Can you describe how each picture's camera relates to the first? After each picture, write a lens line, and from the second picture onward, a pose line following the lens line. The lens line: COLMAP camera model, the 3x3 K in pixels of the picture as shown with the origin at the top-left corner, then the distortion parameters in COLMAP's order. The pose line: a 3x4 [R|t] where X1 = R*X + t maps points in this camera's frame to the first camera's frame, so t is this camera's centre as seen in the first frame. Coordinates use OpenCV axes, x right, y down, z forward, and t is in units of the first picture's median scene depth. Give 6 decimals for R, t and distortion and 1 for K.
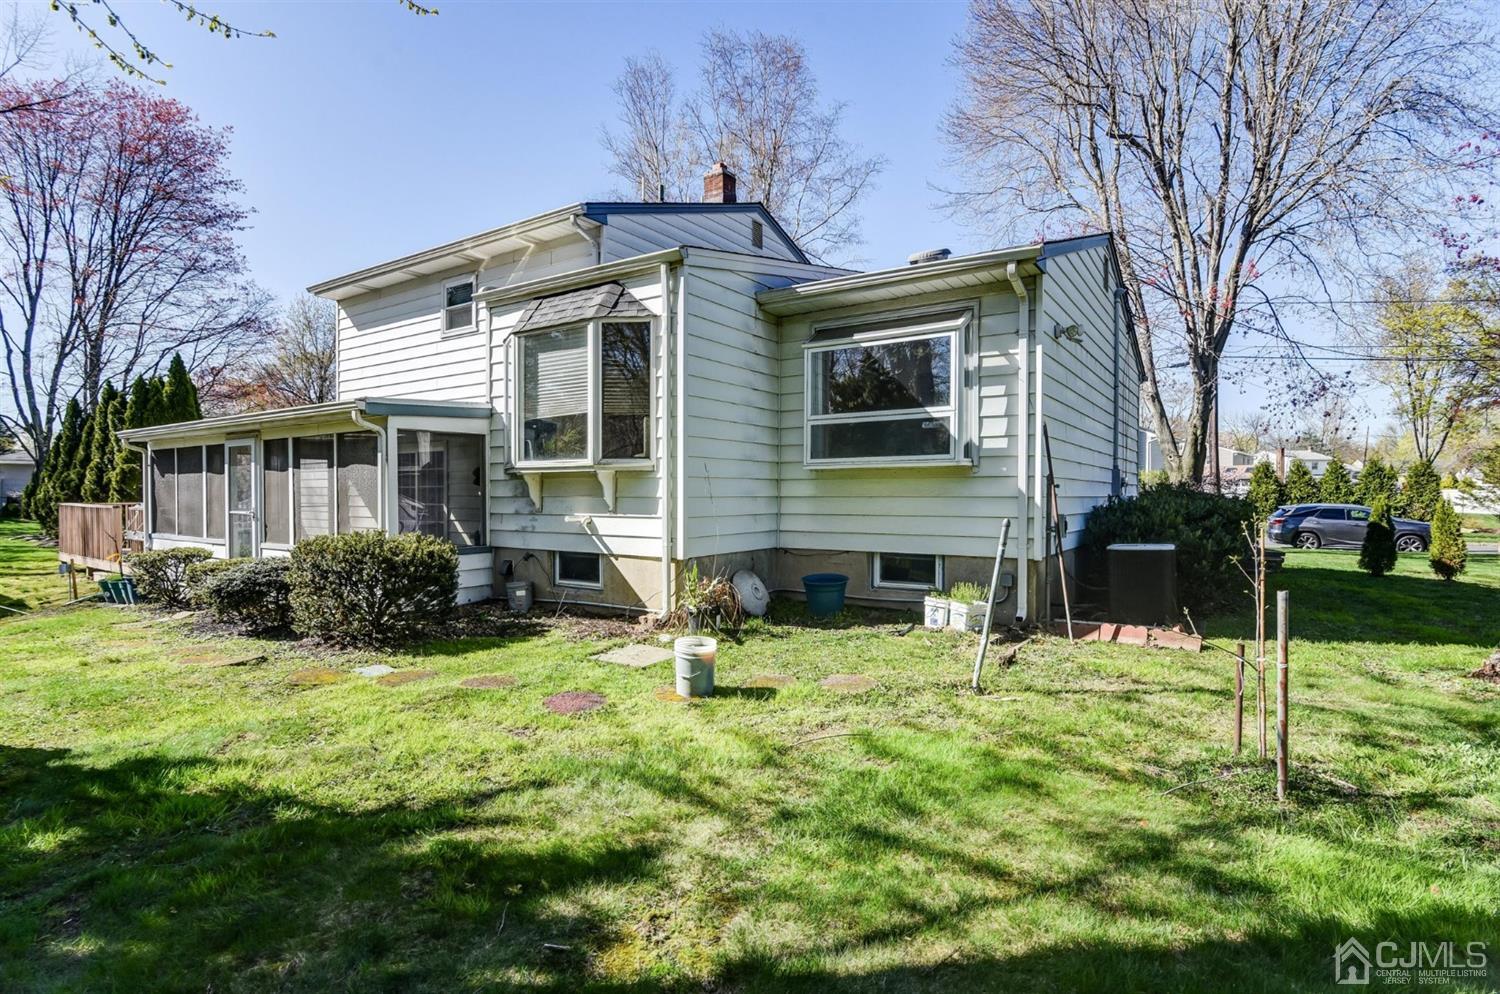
lens RADIAL K [[745.3, 0, 750.0], [0, 745.3, 497.0], [0, 0, 1]] dist [-0.026422, -0.000547]
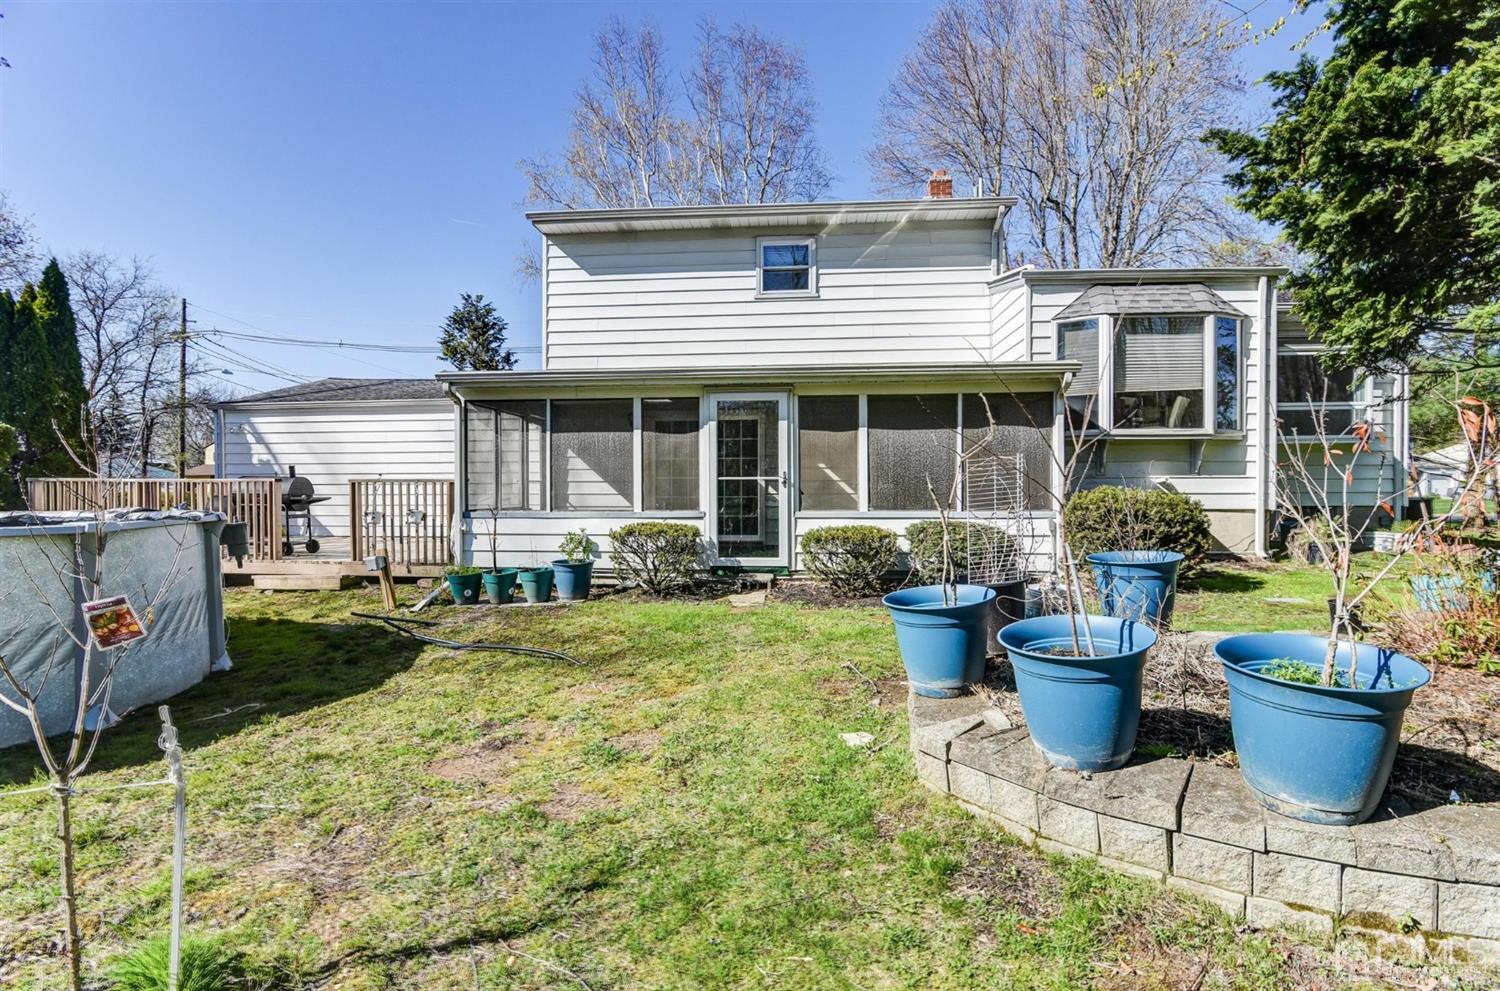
lens RADIAL K [[745.3, 0, 750.0], [0, 745.3, 495.5], [0, 0, 1]] dist [-0.026422, -0.000547]
pose [[0.880583, -0.004252, 0.473872, -1.310849], [0.004716, 0.999989, 0.000208, 0.049130], [-0.473868, 0.002052, 0.880594, 0.276091]]
